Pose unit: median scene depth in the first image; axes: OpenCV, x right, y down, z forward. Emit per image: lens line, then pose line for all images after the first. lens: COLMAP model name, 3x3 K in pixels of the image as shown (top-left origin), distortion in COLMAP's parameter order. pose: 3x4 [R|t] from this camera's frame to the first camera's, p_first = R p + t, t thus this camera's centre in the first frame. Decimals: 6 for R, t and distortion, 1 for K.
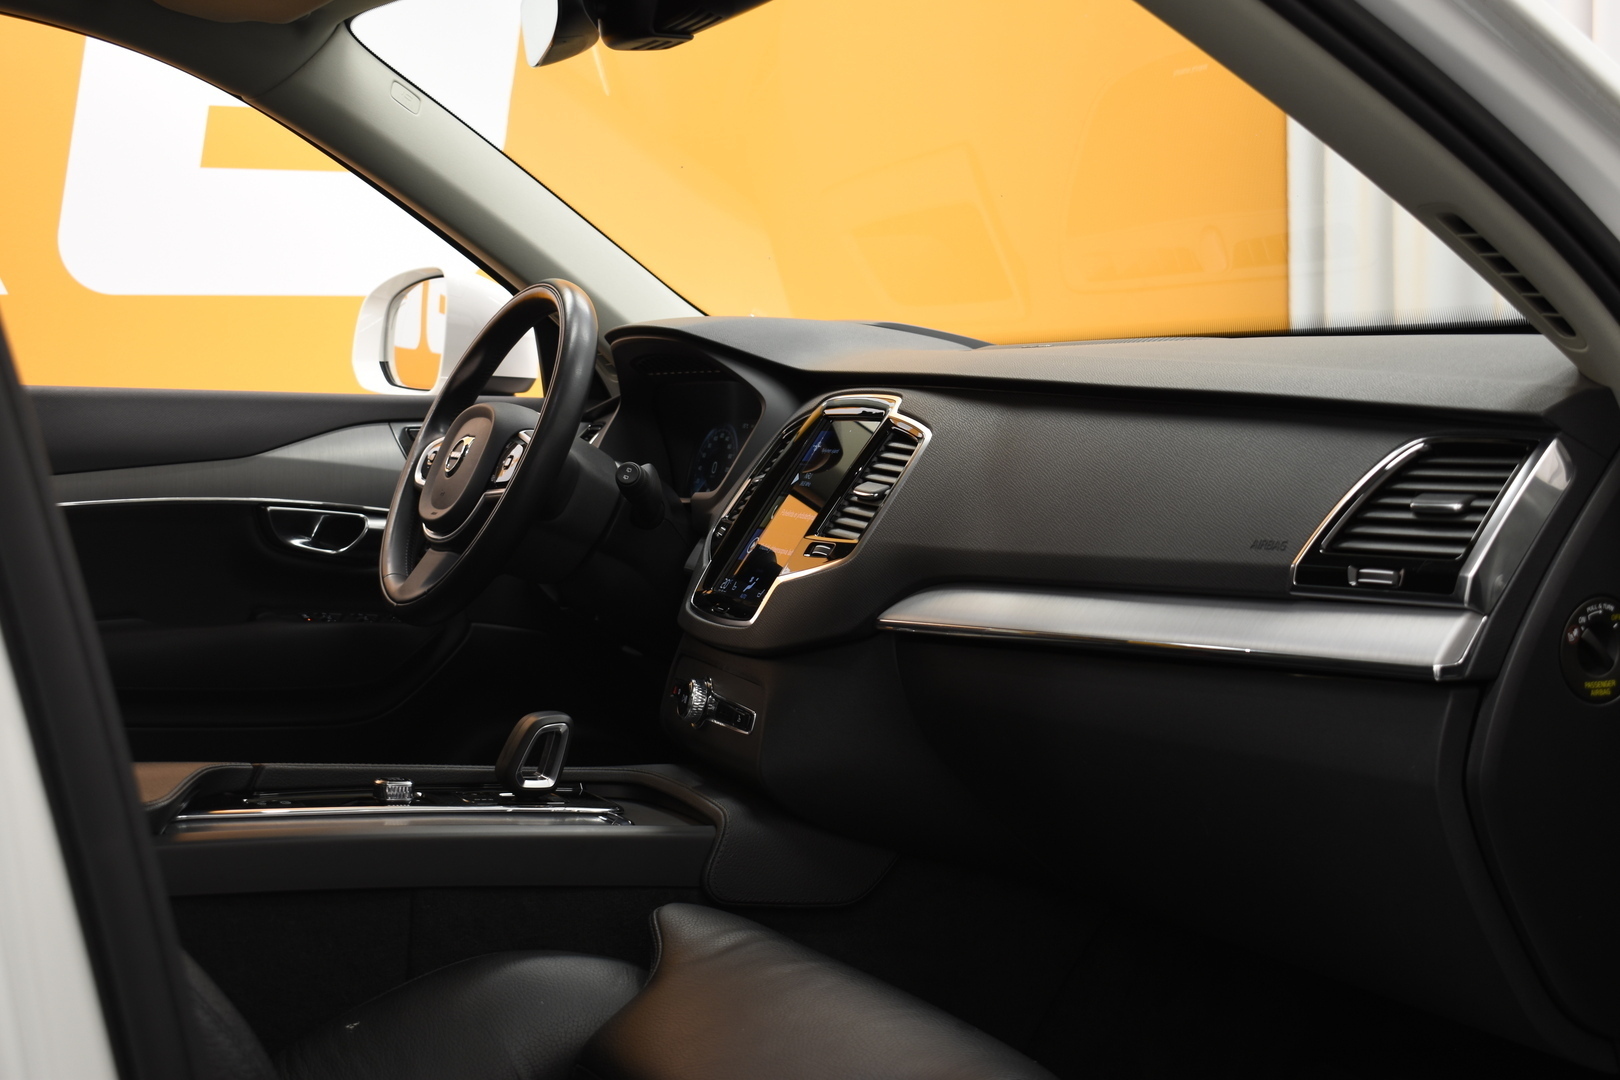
lens RADIAL K [[1987.3, 0, 810.0], [0, 1987.3, 540.0], [0, 0, 1]] dist [-0.023860, -0.034641]
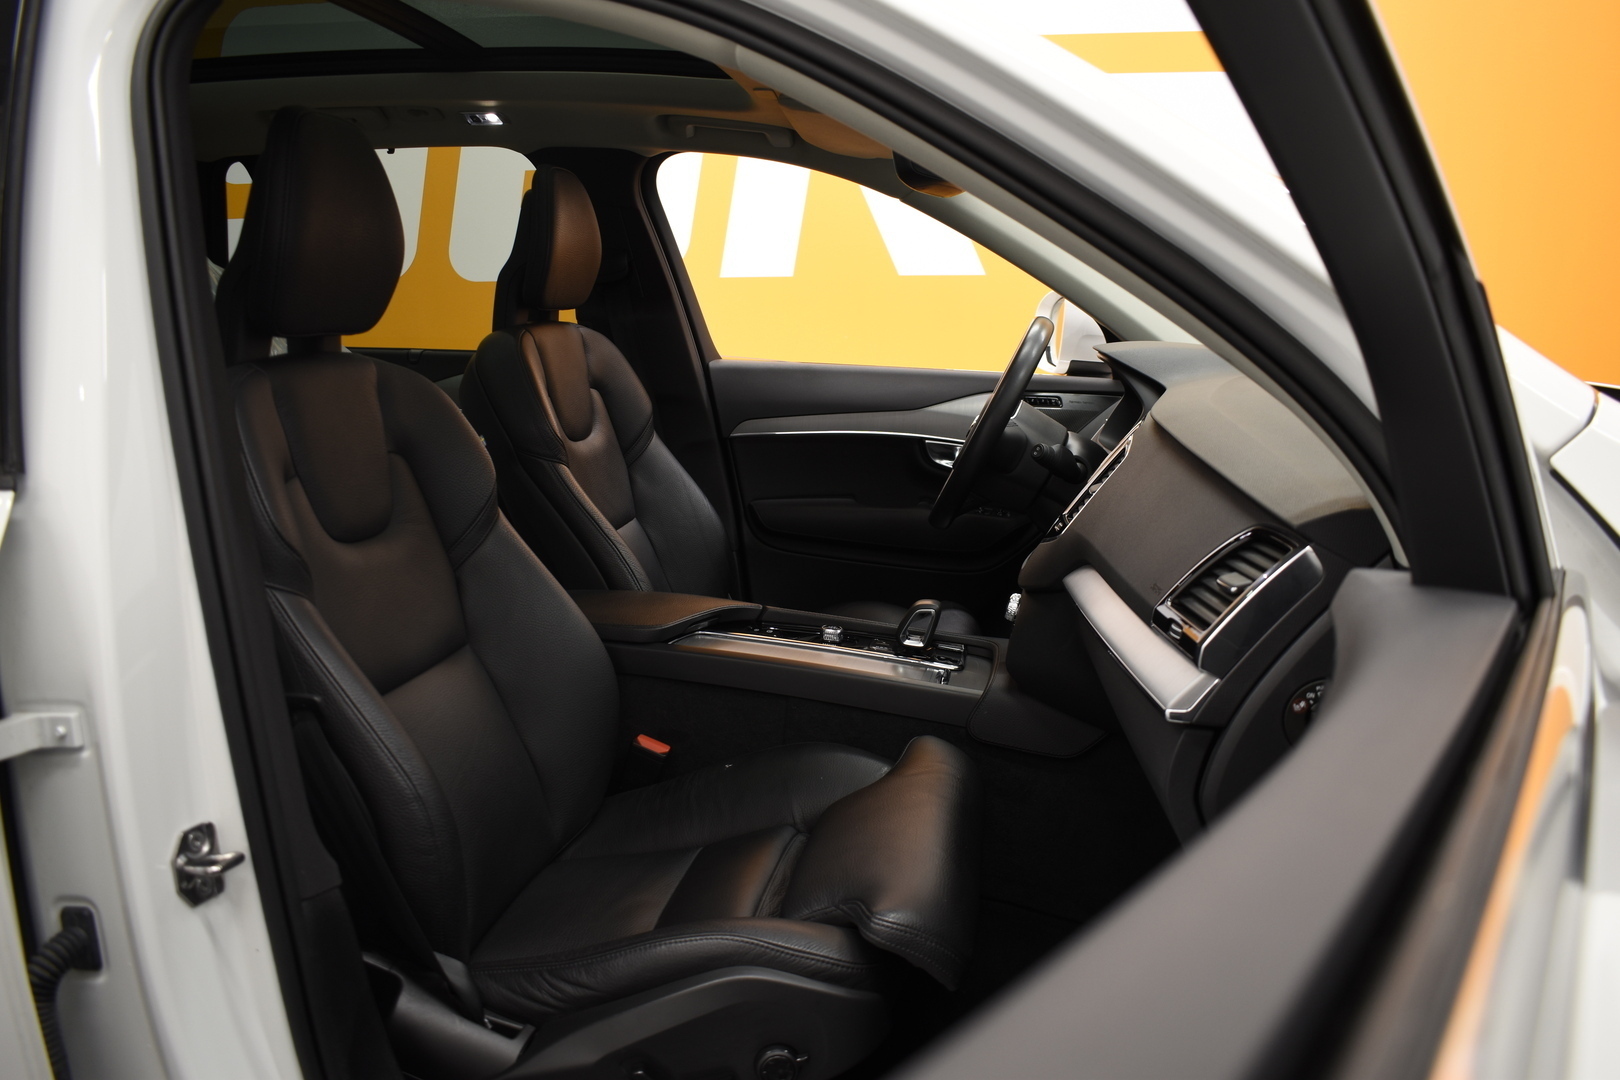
lens RADIAL K [[1257.7, 0, 810.0], [0, 1257.7, 540.0], [0, 0, 1]] dist [-0.081868, -0.000753]
pose [[0.776394, 0.128793, -0.616948, 0.439616], [-0.053587, 0.988843, 0.138992, -0.105122], [0.627966, -0.074852, 0.774633, 0.151490]]
